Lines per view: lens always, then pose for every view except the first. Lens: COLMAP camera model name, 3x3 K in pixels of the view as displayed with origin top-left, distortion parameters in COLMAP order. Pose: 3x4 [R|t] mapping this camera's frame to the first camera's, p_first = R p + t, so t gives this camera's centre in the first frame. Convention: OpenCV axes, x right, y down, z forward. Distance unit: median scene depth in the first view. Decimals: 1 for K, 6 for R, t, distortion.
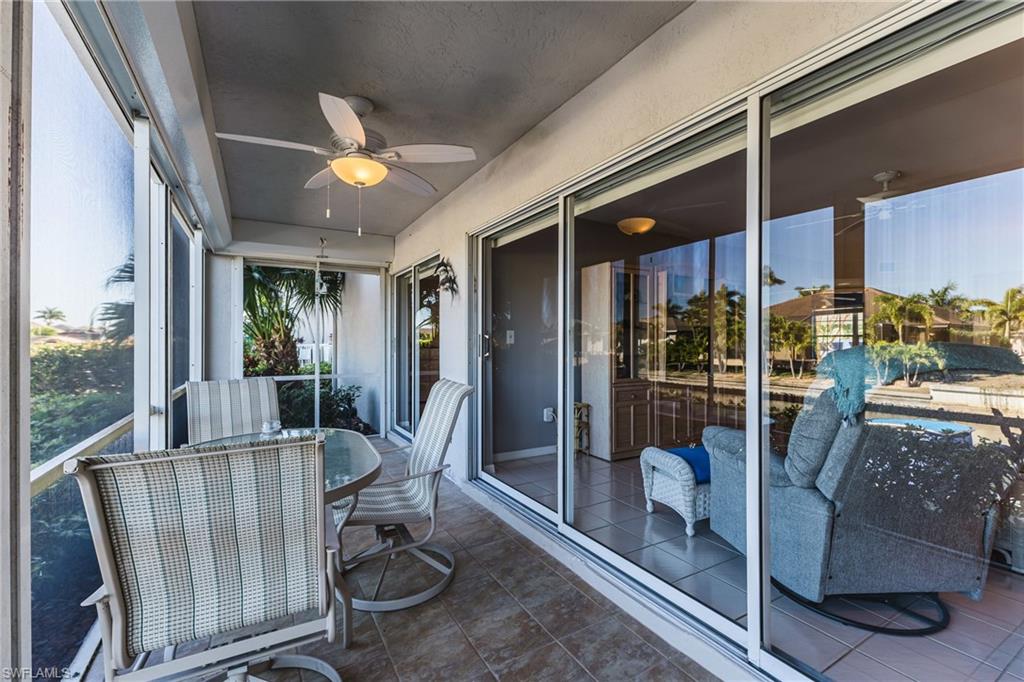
lens RADIAL K [[439.8, 0, 515.0], [0, 439.8, 338.4], [0, 0, 1]] dist [0.008826, -0.000144]
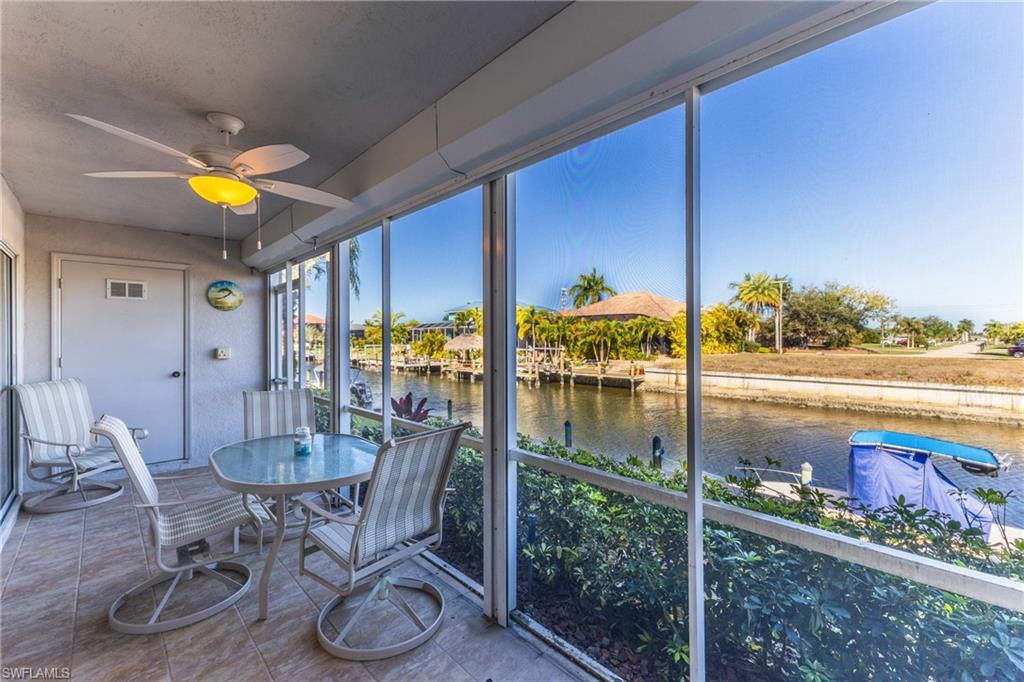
lens RADIAL K [[439.8, 0, 515.0], [0, 439.8, 338.4], [0, 0, 1]] dist [0.008826, -0.000144]
pose [[-0.976773, -0.001085, -0.214273, -0.734432], [0.000742, 0.999964, -0.008447, -0.055311], [0.214274, -0.008410, -0.976737, 2.015356]]
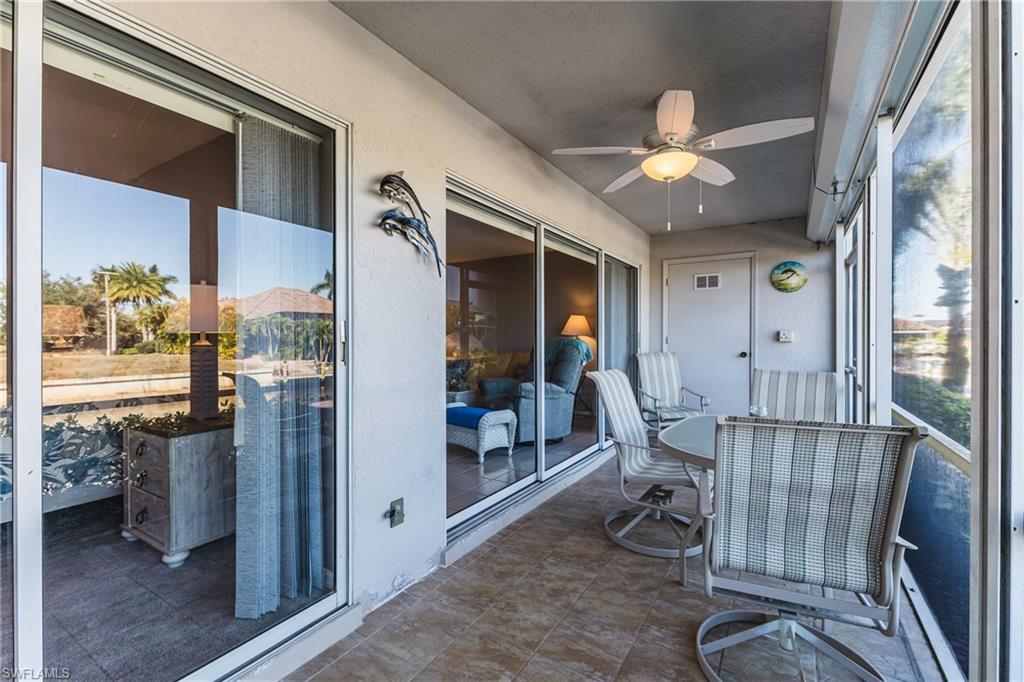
lens RADIAL K [[439.3, 0, 514.3], [0, 439.3, 341.7], [0, 0, 1]] dist [0.008365, 0.000039]
pose [[-0.454693, -0.009851, 0.890594, -1.061010], [-0.007008, 0.999947, 0.007483, 0.013288], [-0.890620, -0.002839, -0.454738, 1.731284]]
